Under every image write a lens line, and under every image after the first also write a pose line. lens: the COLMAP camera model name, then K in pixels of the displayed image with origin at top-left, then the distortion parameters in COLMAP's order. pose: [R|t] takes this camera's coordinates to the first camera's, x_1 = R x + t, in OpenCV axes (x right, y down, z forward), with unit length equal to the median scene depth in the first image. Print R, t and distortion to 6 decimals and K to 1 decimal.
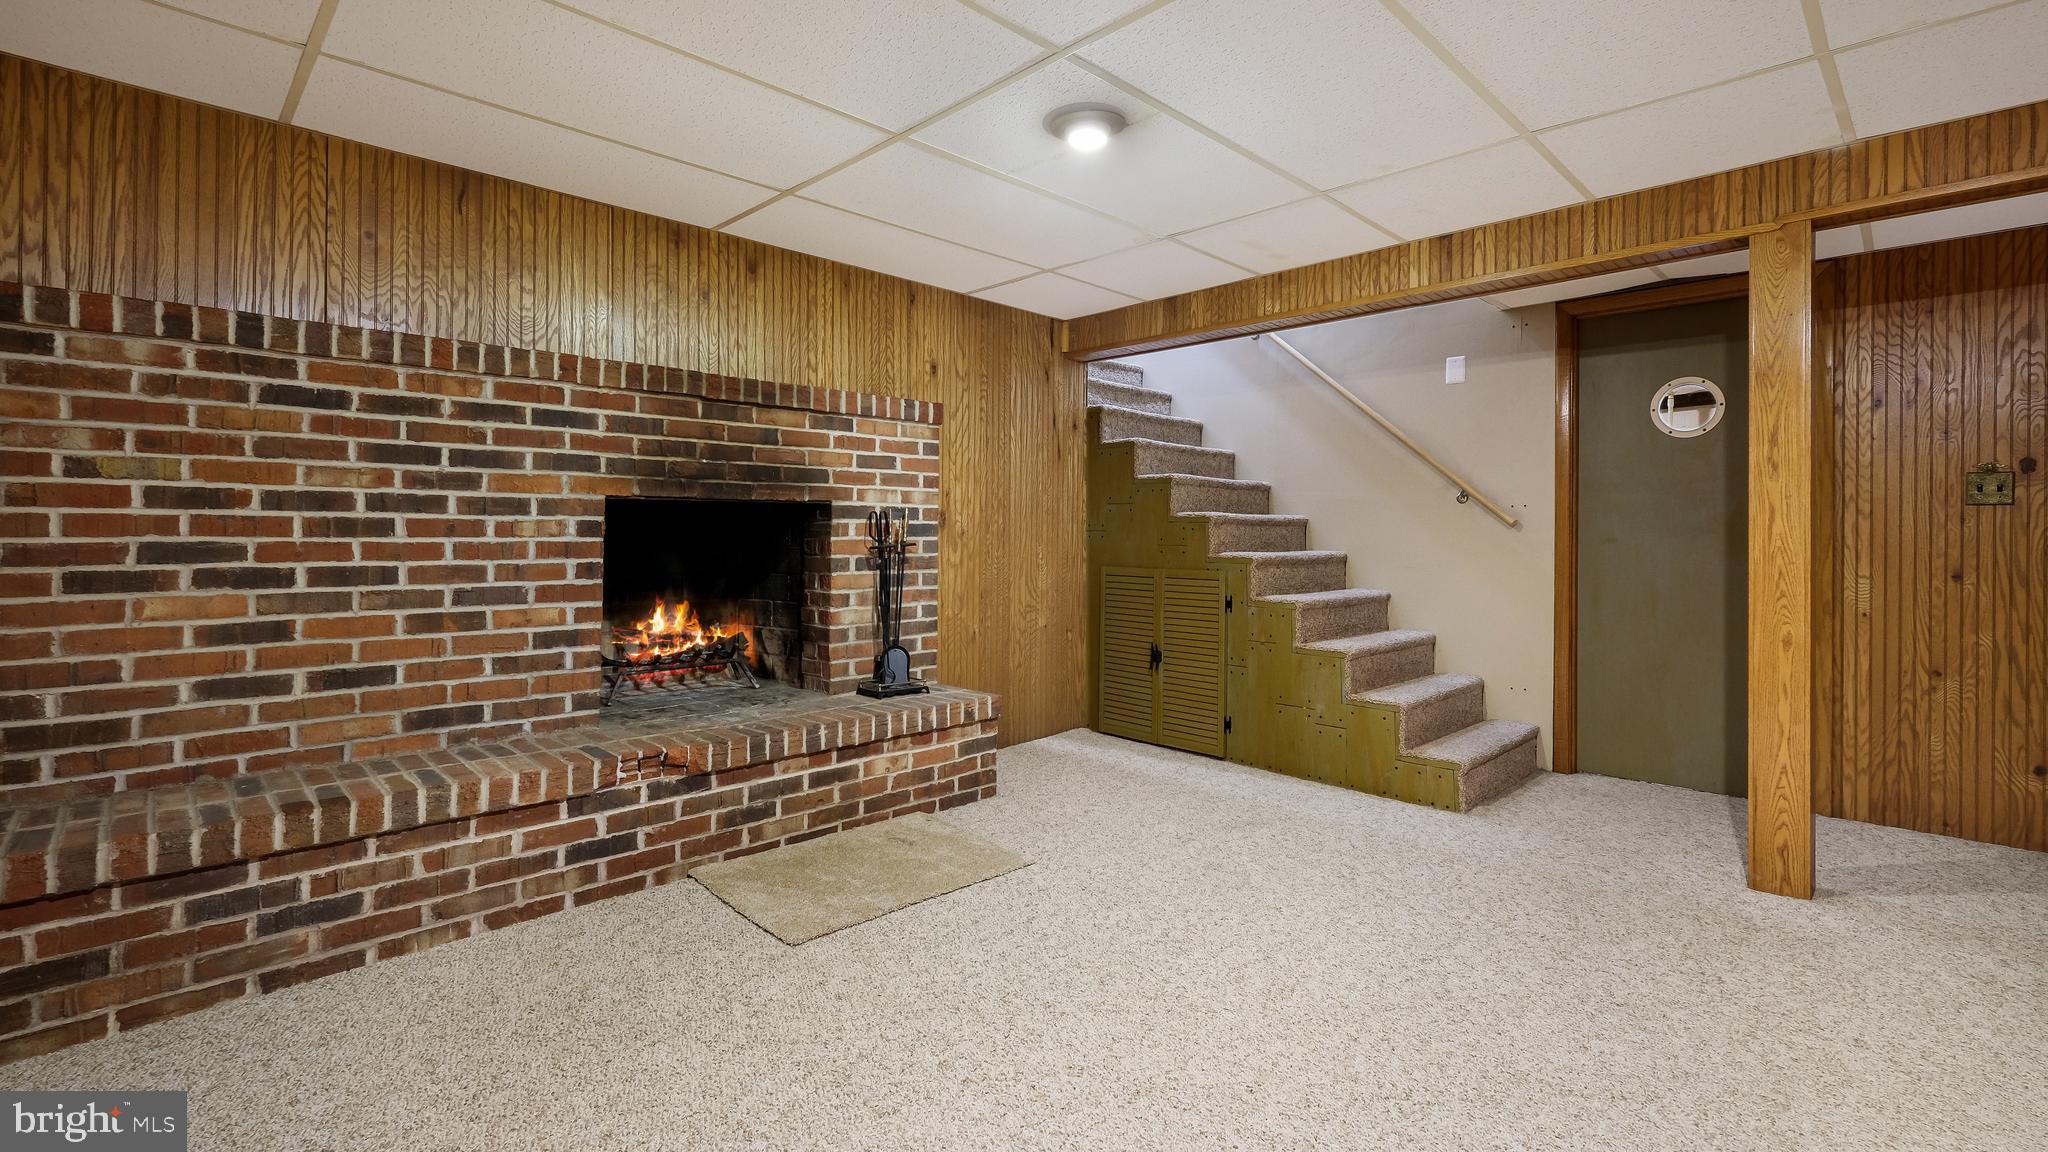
lens RADIAL K [[911.8, 0, 1052.7], [0, 911.8, 509.7], [0, 0, 1]] dist [0.000487, 0.000418]
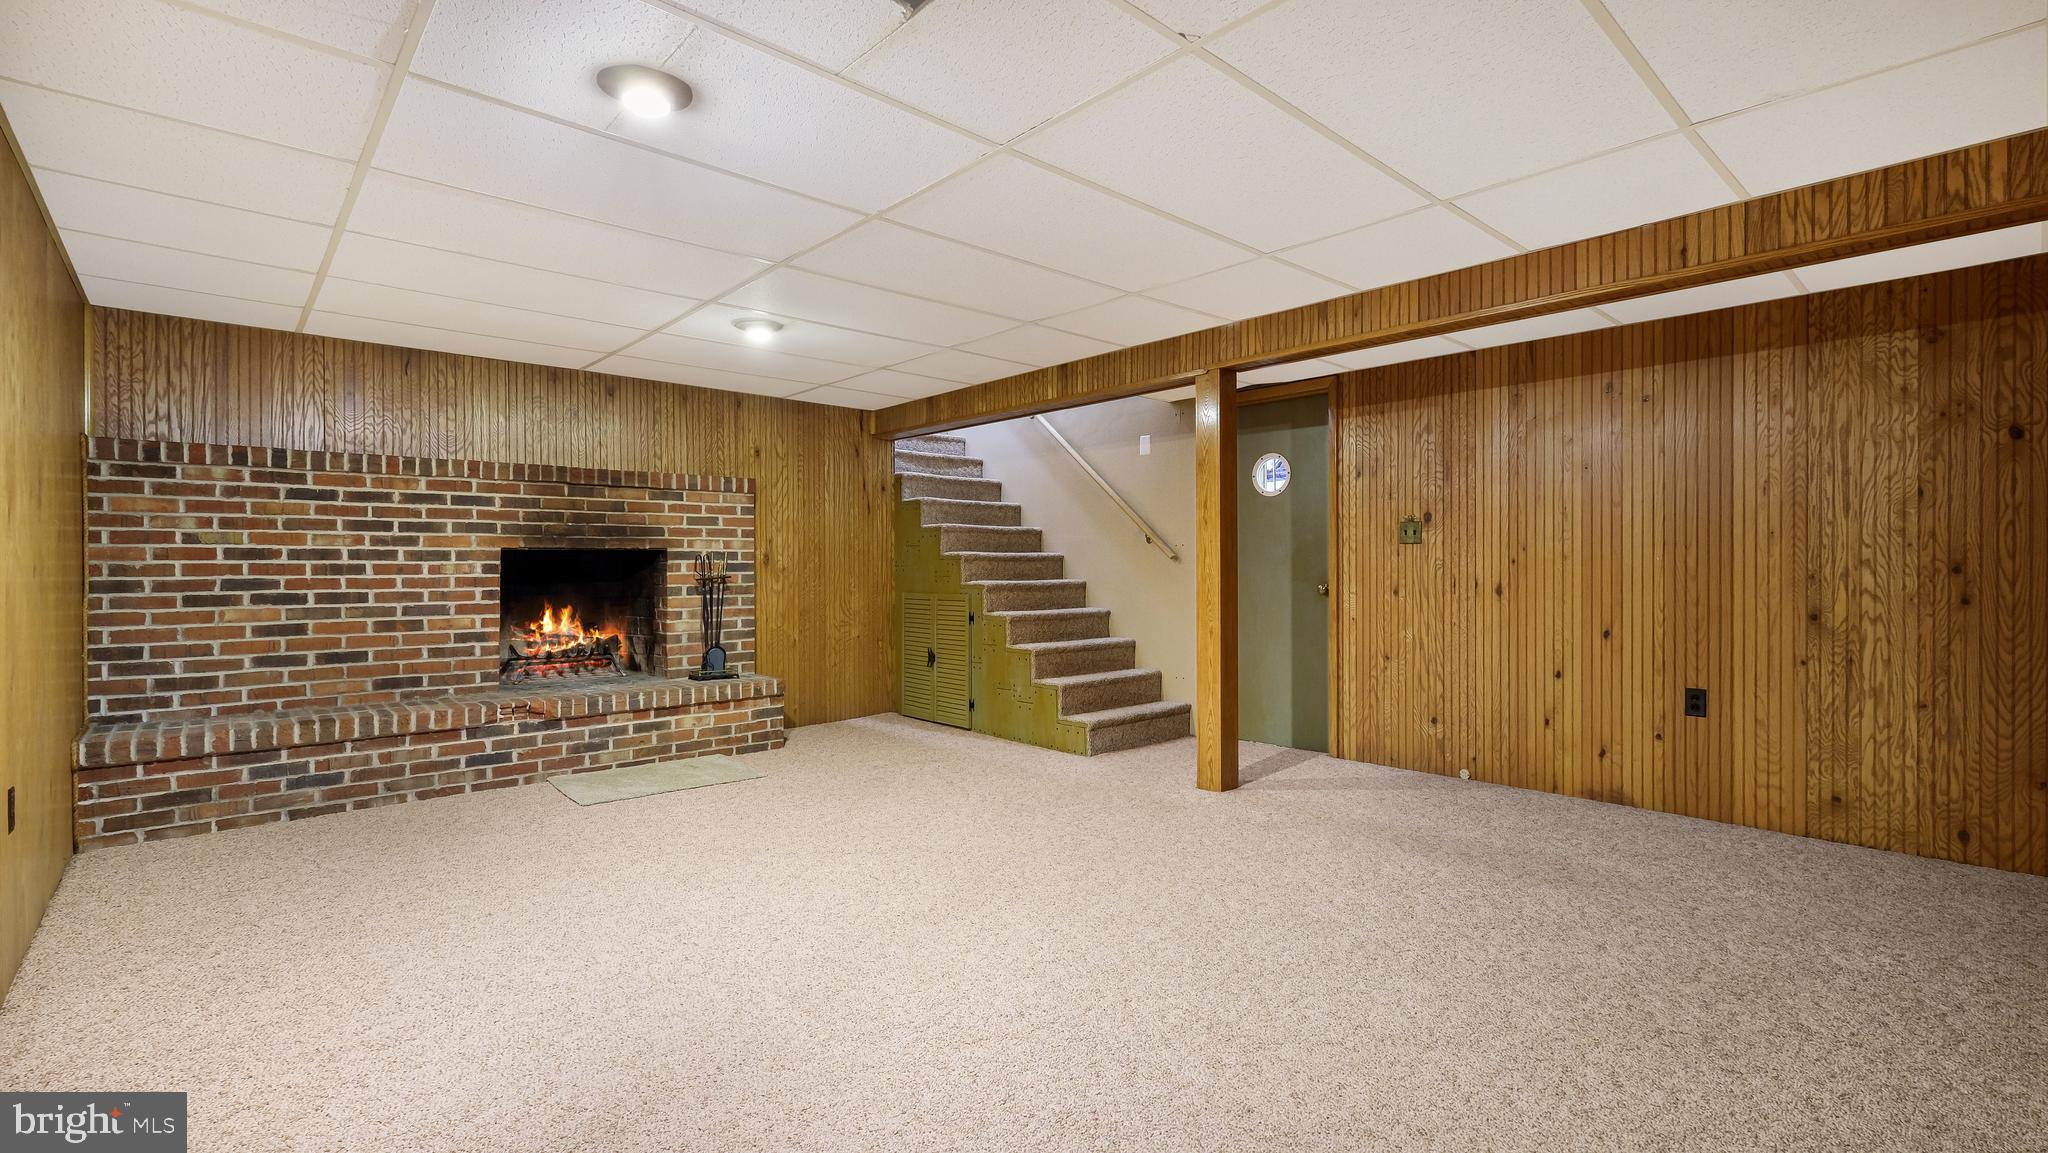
lens RADIAL K [[921.0, 0, 1057.5], [0, 921.0, 550.1], [0, 0, 1]] dist [0.001019, -0.000145]
pose [[0.999056, -0.010443, -0.042171, 0.606901], [0.010751, 0.999917, 0.007076, -0.013918], [0.042093, -0.007522, 0.999085, -0.626222]]
